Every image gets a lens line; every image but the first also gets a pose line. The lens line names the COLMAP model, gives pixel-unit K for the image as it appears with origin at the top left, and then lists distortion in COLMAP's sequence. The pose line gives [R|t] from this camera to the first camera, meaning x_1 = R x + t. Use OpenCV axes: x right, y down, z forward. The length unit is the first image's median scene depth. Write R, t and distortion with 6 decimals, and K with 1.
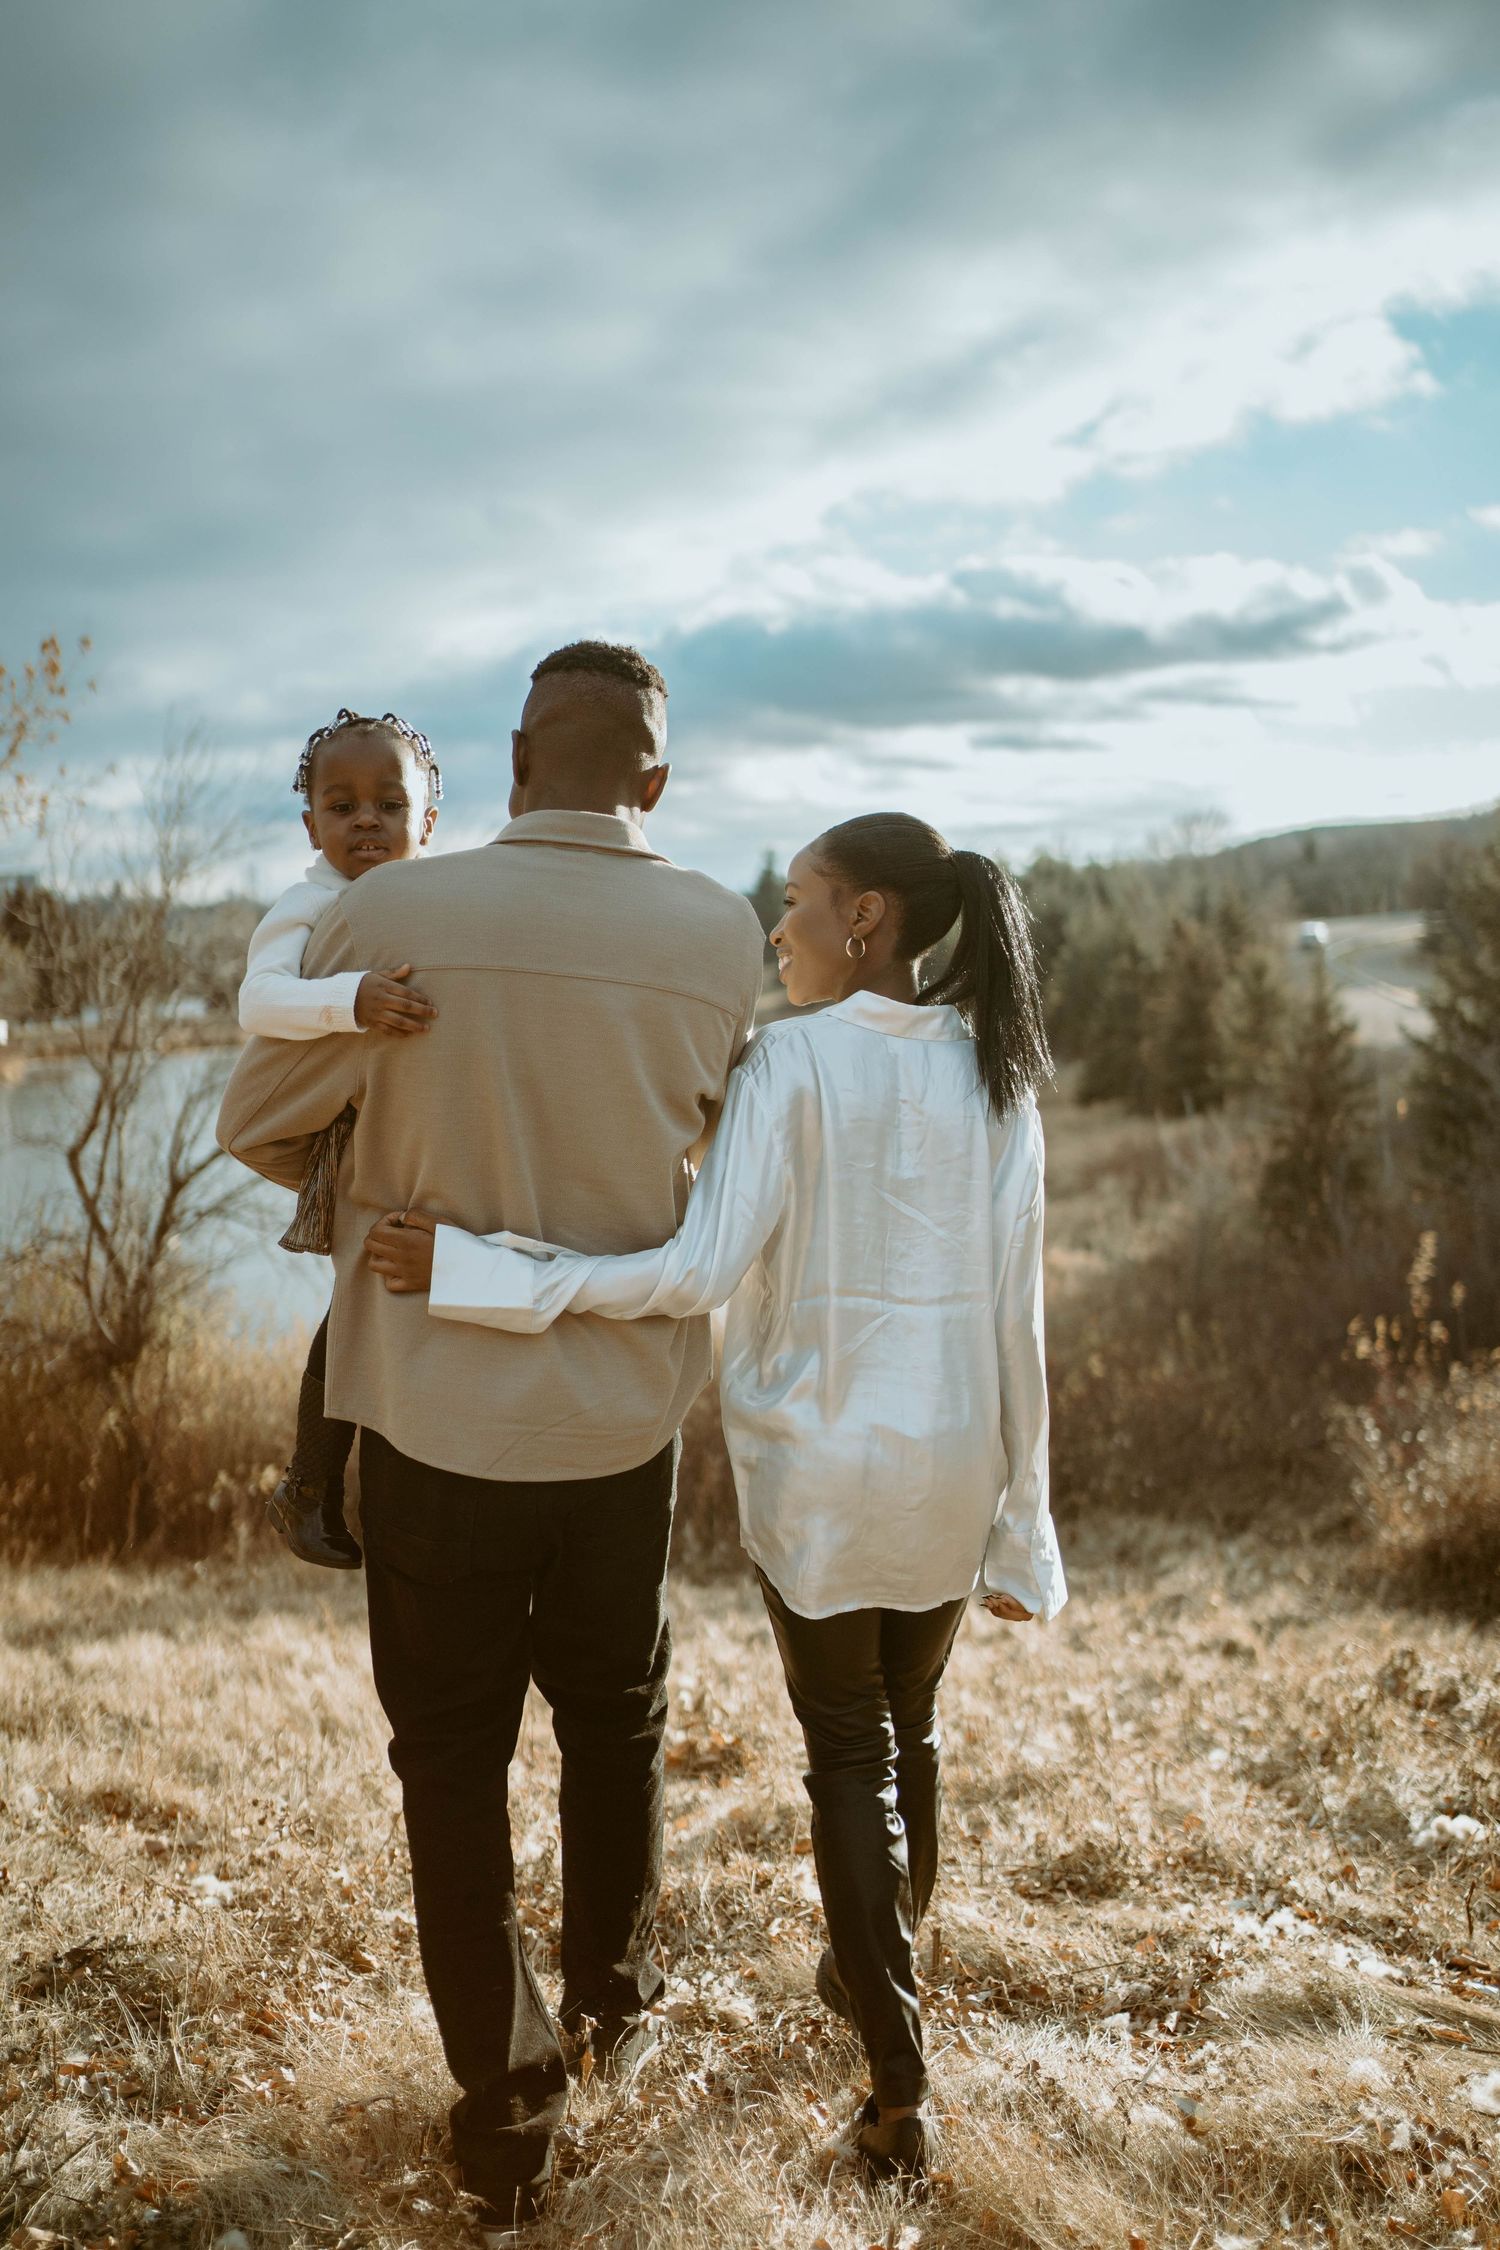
lens RADIAL K [[2296.2, 0, 750.0], [0, 2296.2, 1125.0], [0, 0, 1]] dist [0.000066, 0.002352]
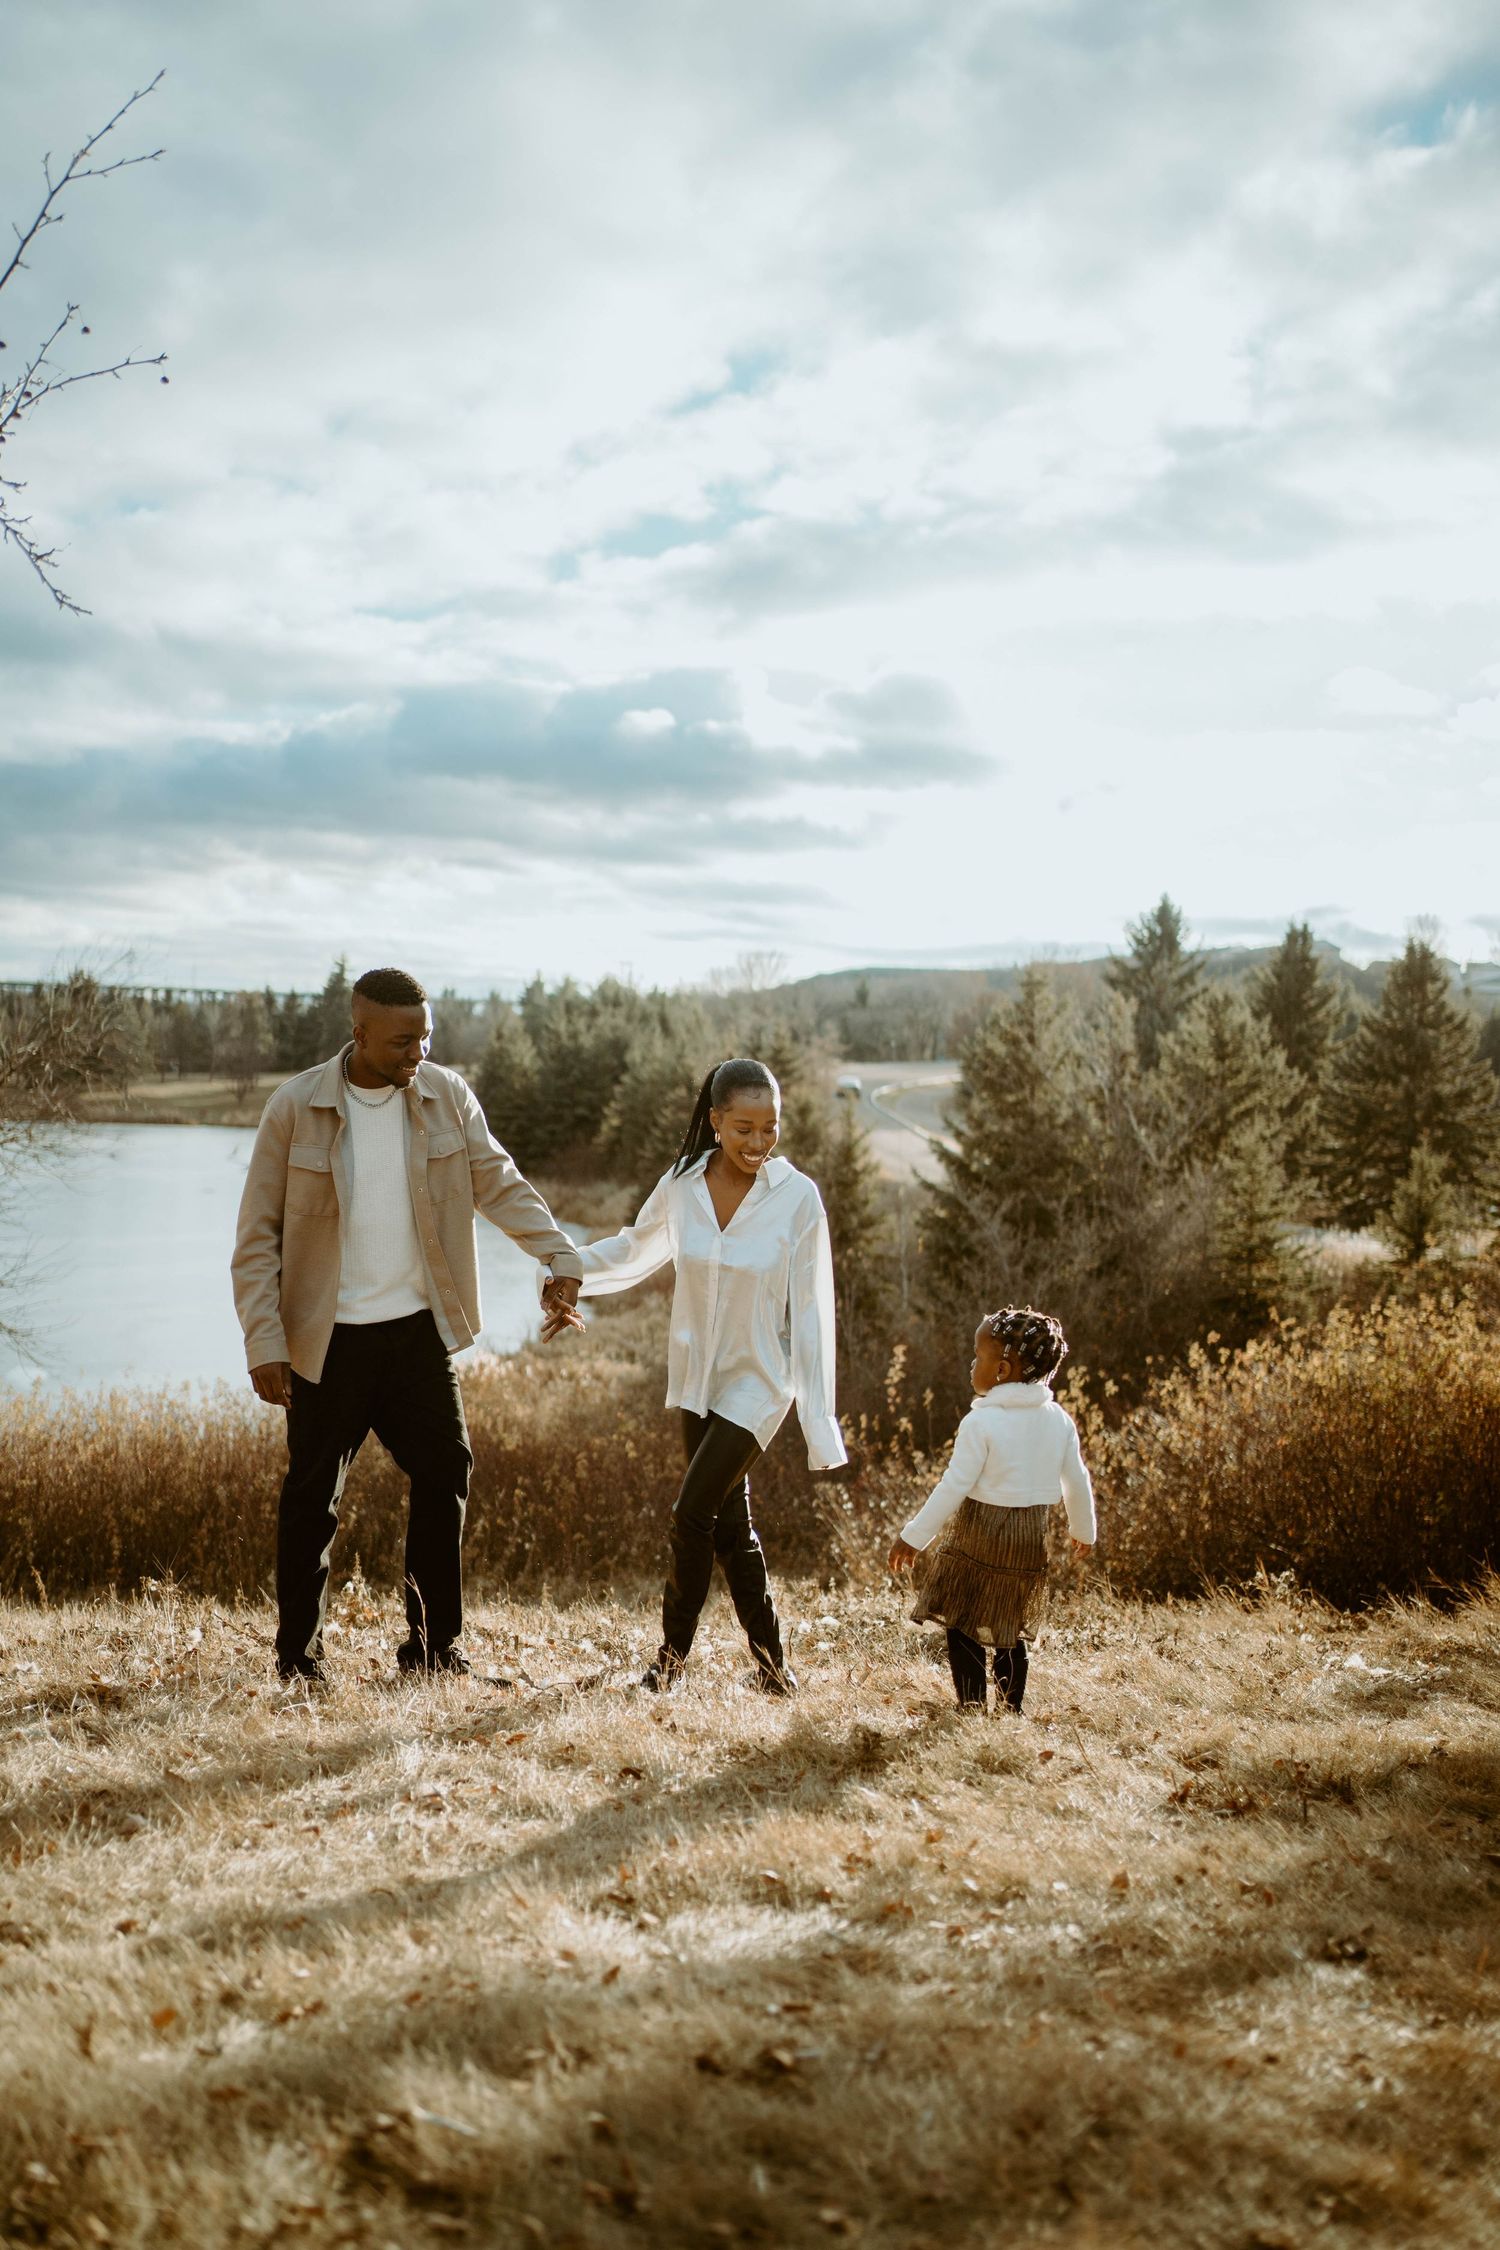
lens RADIAL K [[2296.2, 0, 750.0], [0, 2296.2, 1125.0], [0, 0, 1]] dist [0.000066, 0.002352]
pose [[0.980005, 0.059636, 0.189824, -0.021113], [-0.050046, 0.997236, -0.054922, 0.001548], [-0.192575, 0.044324, 0.980281, -0.163353]]
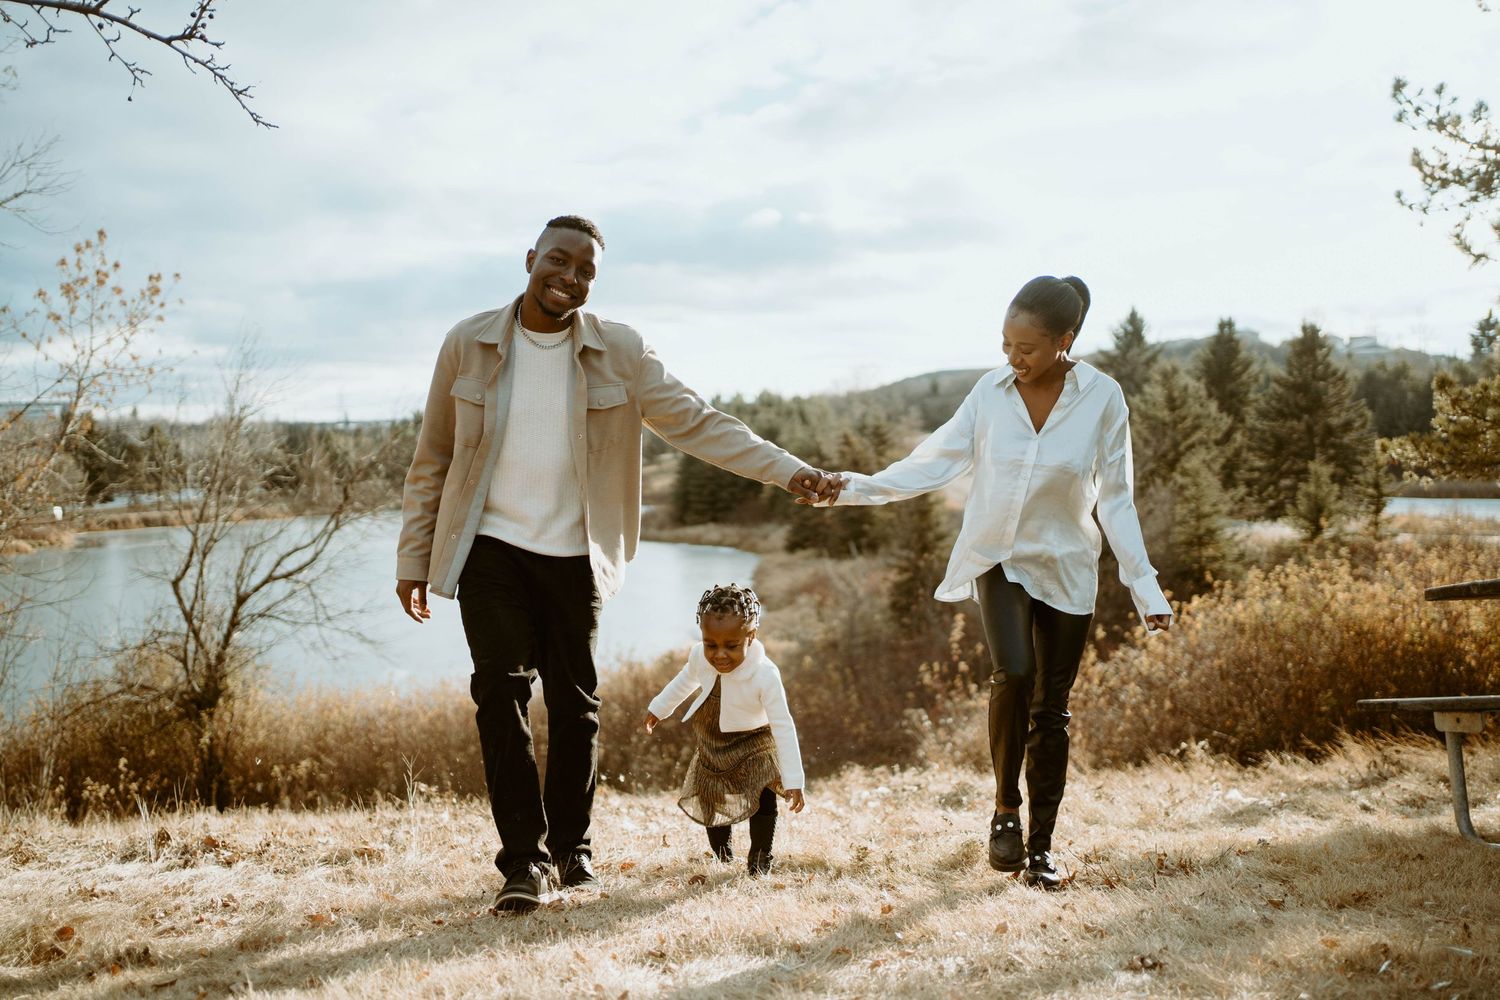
lens RADIAL K [[1530.8, 0, 756.3], [0, 1530.8, 477.7], [0, 0, 1]] dist [0.000066, 0.002352]
pose [[0.992963, -0.007326, 0.118195, -0.005549], [0.014293, 0.998202, -0.058204, 0.006970], [-0.117556, 0.059484, 0.991283, -0.162449]]
